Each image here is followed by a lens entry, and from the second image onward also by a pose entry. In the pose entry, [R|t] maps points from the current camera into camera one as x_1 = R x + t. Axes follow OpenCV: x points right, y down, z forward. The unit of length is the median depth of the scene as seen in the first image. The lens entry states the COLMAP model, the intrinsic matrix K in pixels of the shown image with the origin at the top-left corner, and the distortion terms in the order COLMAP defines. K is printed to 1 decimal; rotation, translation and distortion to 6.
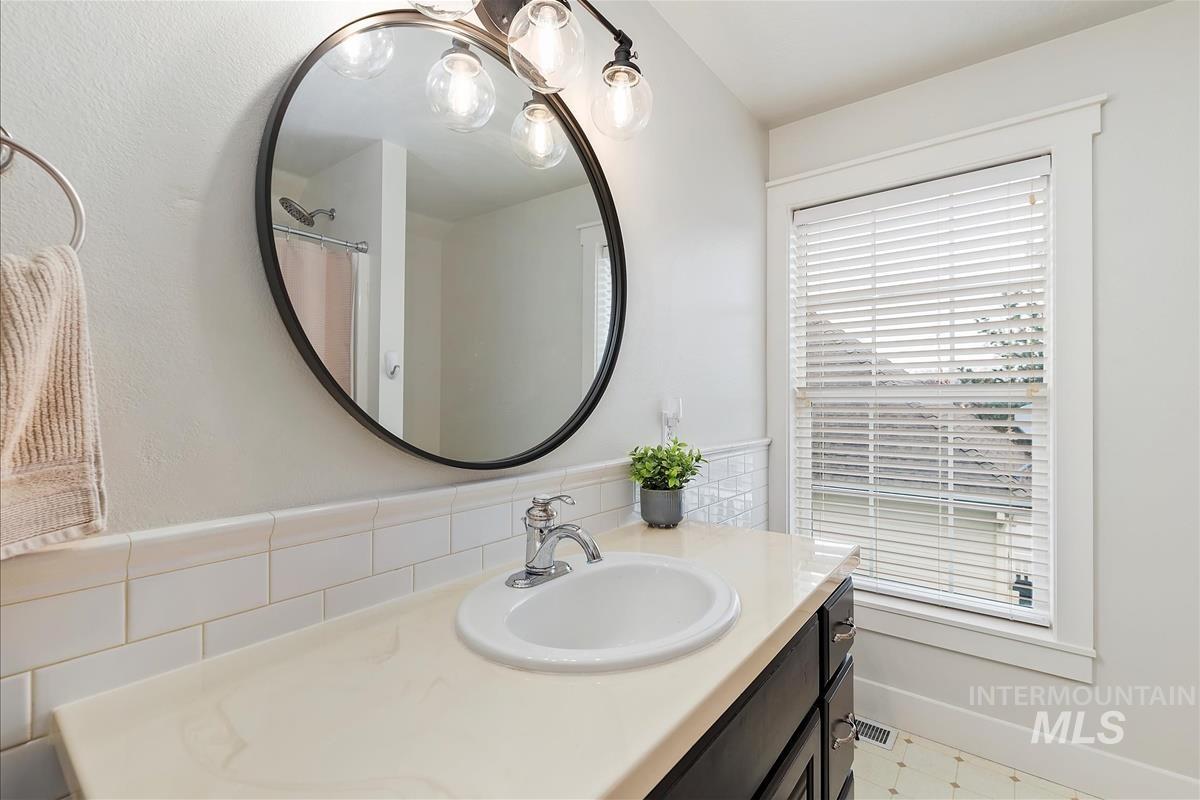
lens RADIAL K [[523.0, 0, 601.8], [0, 523.0, 393.5], [0, 0, 1]] dist [0.000630, -0.000280]
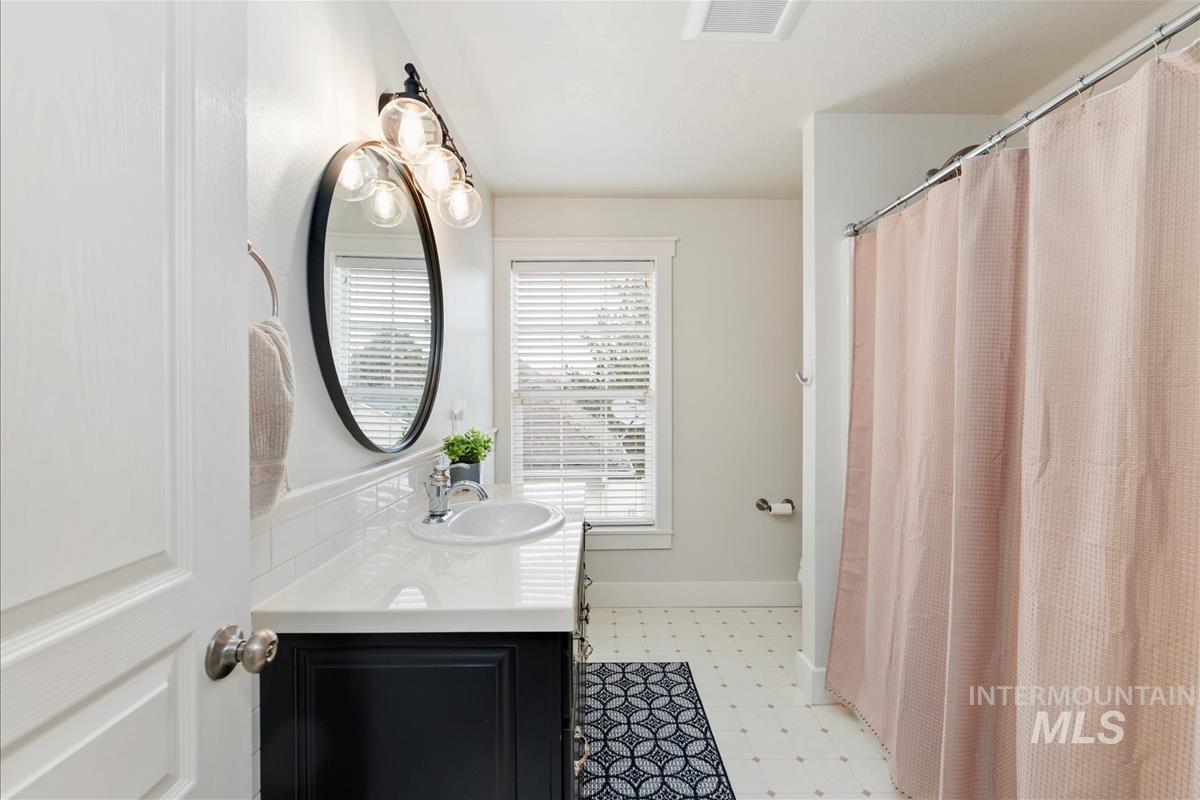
lens RADIAL K [[523.0, 0, 601.8], [0, 523.0, 393.5], [0, 0, 1]] dist [0.000630, -0.000280]
pose [[0.780764, -0.001737, 0.624824, -0.431308], [-0.003694, 0.999966, 0.007396, -0.019900], [-0.624815, -0.008082, 0.780731, -0.310989]]
